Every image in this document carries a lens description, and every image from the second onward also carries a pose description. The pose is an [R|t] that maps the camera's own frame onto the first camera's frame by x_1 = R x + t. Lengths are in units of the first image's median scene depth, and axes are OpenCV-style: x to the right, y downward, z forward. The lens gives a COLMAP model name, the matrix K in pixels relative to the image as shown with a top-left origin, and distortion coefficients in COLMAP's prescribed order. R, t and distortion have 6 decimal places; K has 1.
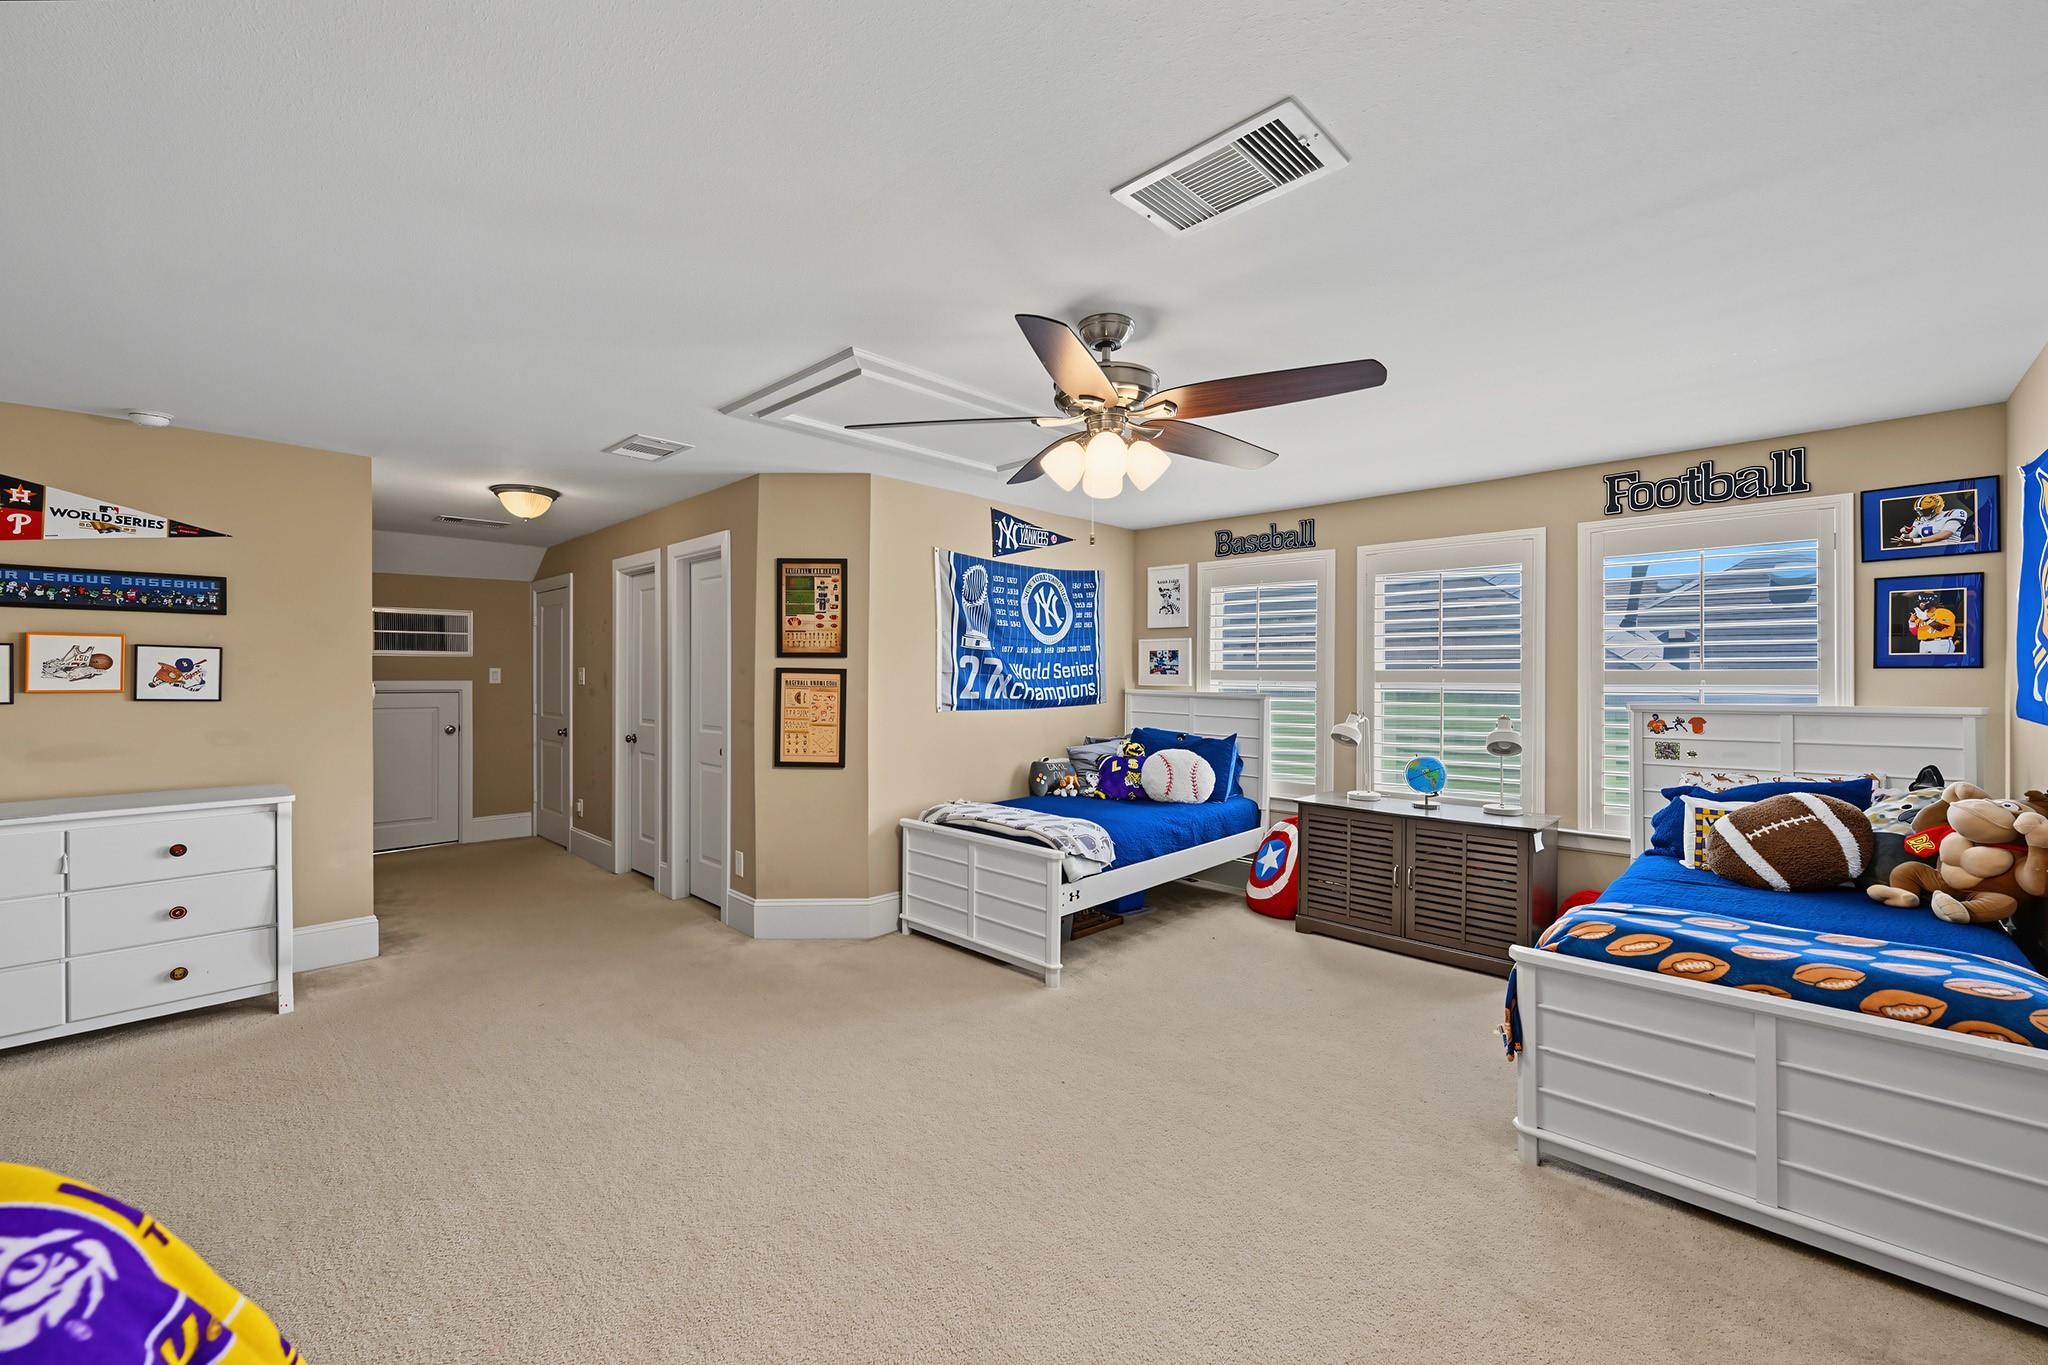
lens RADIAL K [[834.8, 0, 1024.0], [0, 834.8, 682.5], [0, 0, 1]] dist [0.000317, -0.000084]
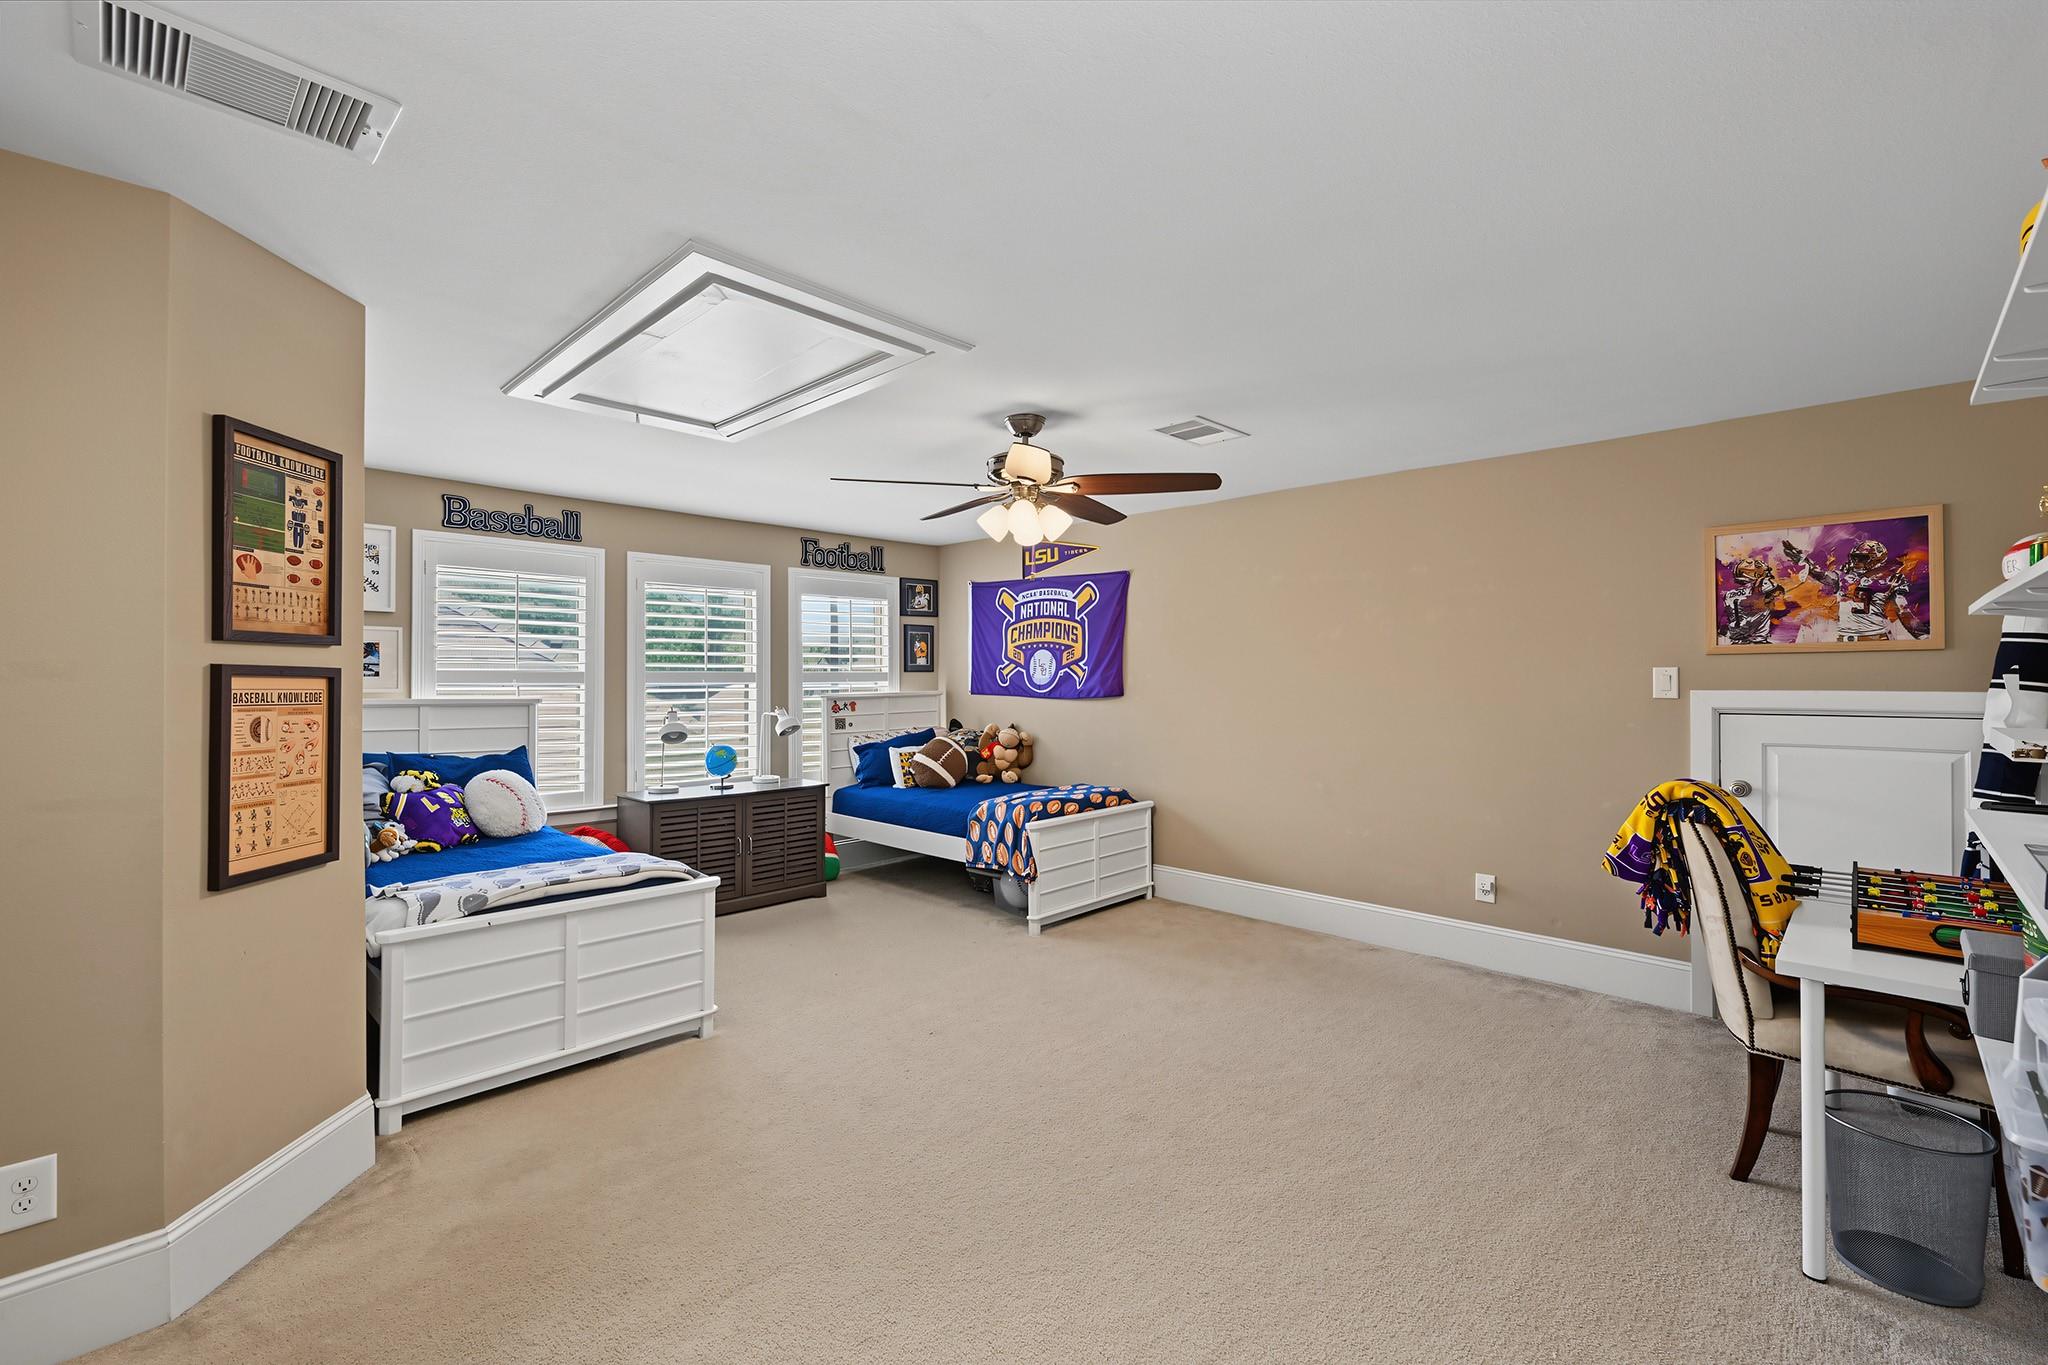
lens RADIAL K [[865.5, 0, 1024.0], [0, 865.5, 682.5], [0, 0, 1]] dist [0.000018, 0.000014]
pose [[-0.004156, -0.011045, 0.999930, -0.750070], [0.010028, 0.999888, 0.011086, -0.008968], [-0.999941, 0.010073, -0.004045, 0.578913]]
